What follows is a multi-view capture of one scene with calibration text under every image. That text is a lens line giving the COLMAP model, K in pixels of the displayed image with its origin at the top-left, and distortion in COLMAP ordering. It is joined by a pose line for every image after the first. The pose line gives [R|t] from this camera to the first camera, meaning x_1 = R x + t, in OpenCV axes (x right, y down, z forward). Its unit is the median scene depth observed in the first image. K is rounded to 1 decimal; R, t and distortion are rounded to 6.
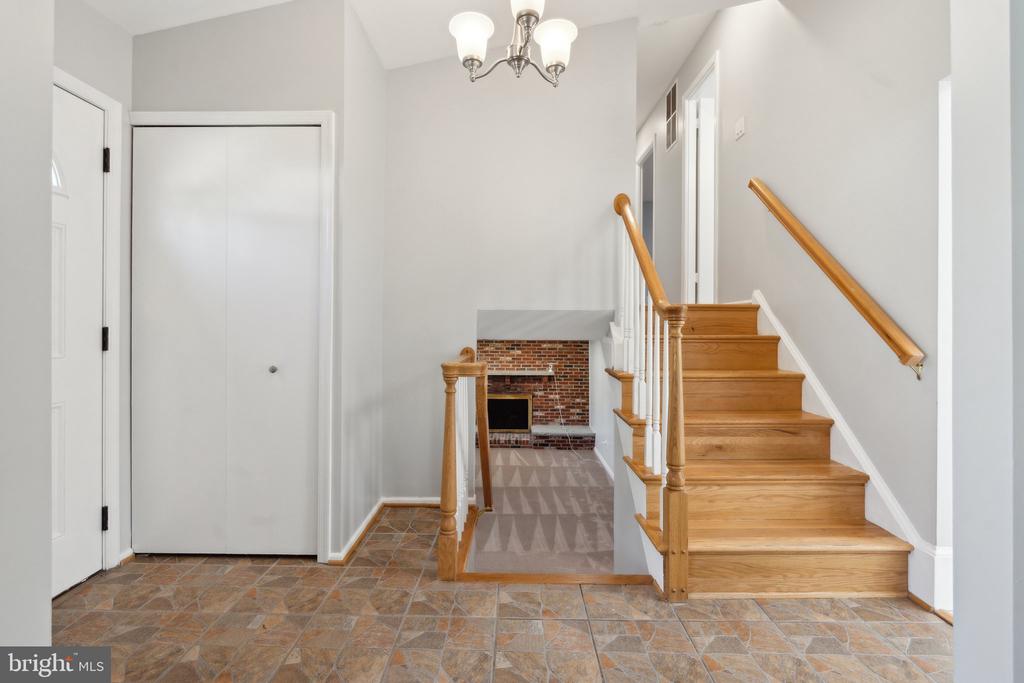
lens RADIAL K [[453.2, 0, 513.8], [0, 453.2, 322.2], [0, 0, 1]] dist [-0.000845, -0.002282]
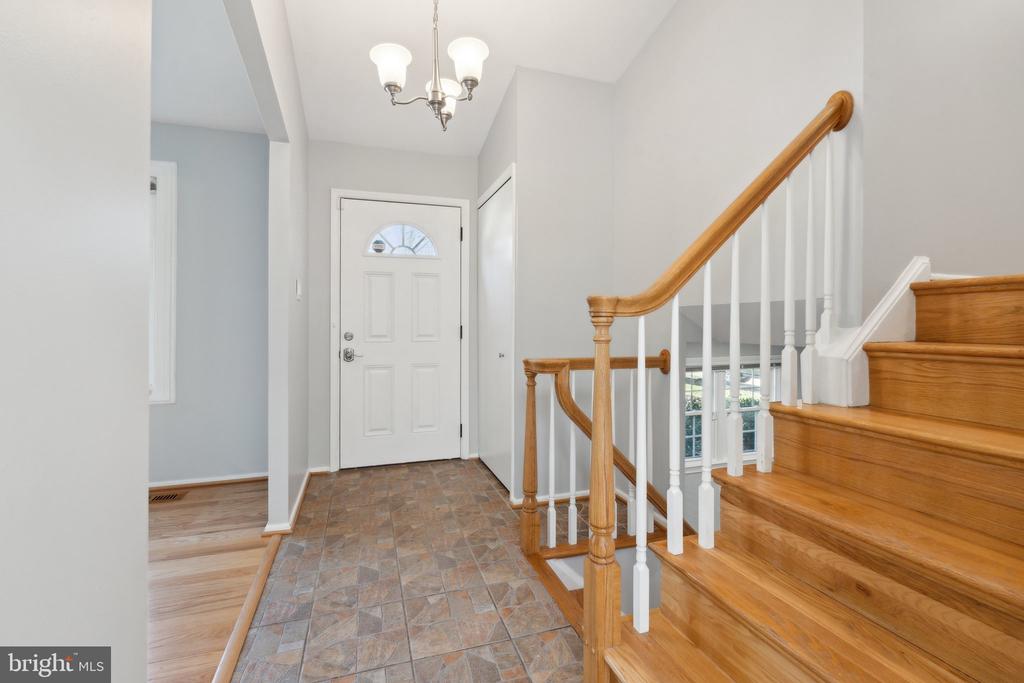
lens RADIAL K [[453.2, 0, 503.6], [0, 453.2, 326.9], [0, 0, 1]] dist [-0.000845, -0.002282]
pose [[0.312412, 0.001790, -0.949945, 0.279422], [0.009352, 0.999944, 0.004959, 0.001637], [0.949901, -0.010433, 0.312378, 0.186129]]
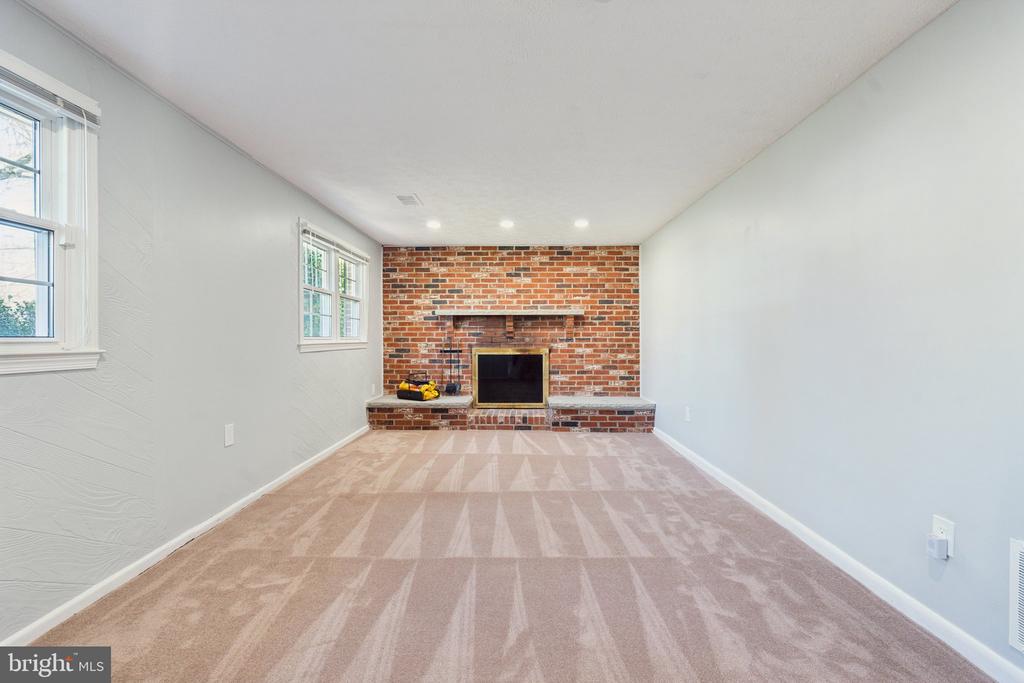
lens RADIAL K [[453.2, 0, 516.3], [0, 453.2, 337.4], [0, 0, 1]] dist [-0.000845, -0.002282]
pose [[0.999944, -0.004899, -0.009422, 0.002098], [0.004997, 0.999934, 0.010366, 0.194838], [0.009370, -0.010412, 0.999902, 0.520382]]
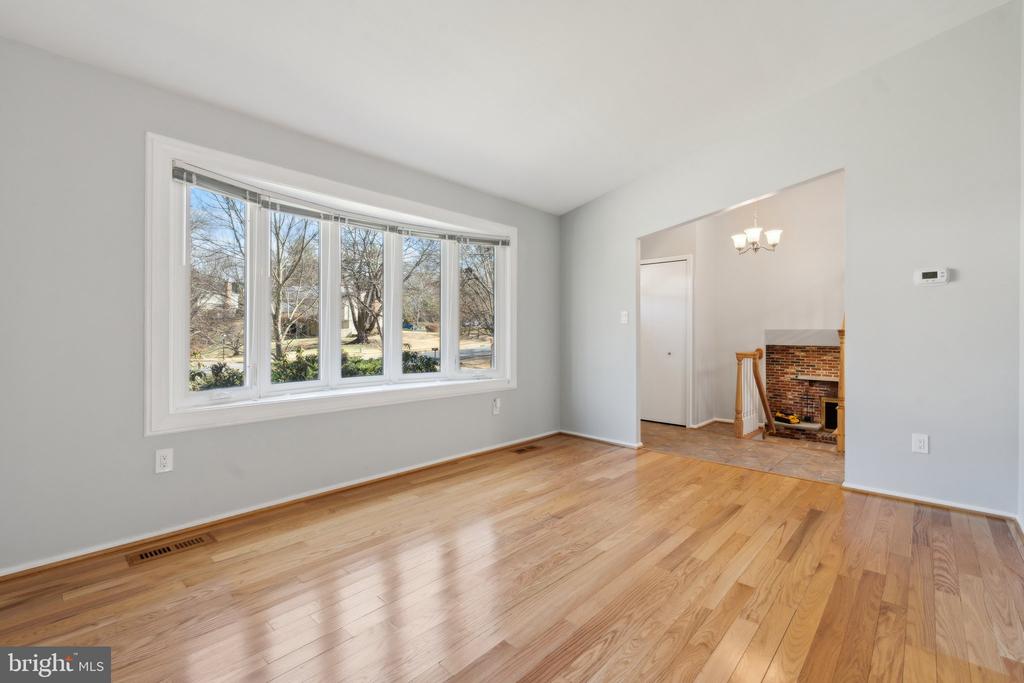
lens RADIAL K [[453.2, 0, 504.5], [0, 453.2, 337.1], [0, 0, 1]] dist [-0.000845, -0.002282]
pose [[0.723698, 0.000891, -0.690117, 0.201659], [0.003842, 0.999978, 0.005320, -0.004408], [0.690106, -0.006502, 0.723679, -0.531462]]
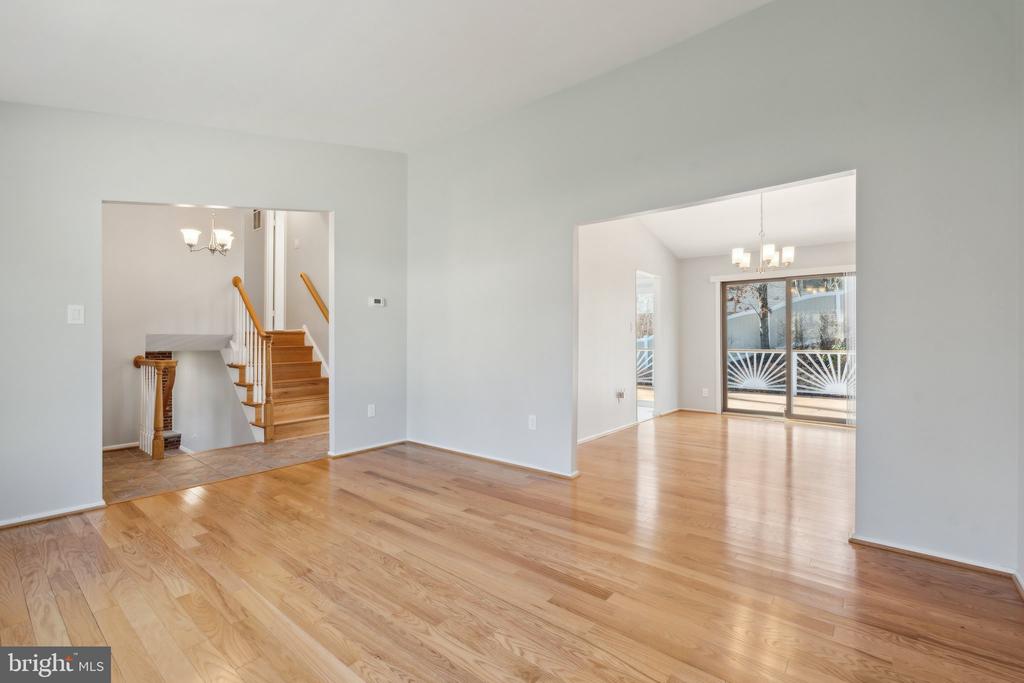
lens RADIAL K [[453.2, 0, 508.4], [0, 453.2, 335.8], [0, 0, 1]] dist [-0.000845, -0.002282]
pose [[0.641250, -0.000023, 0.767332, -0.228276], [0.000578, 1.000000, -0.000454, -0.008102], [-0.767332, 0.000735, 0.641249, -0.520914]]
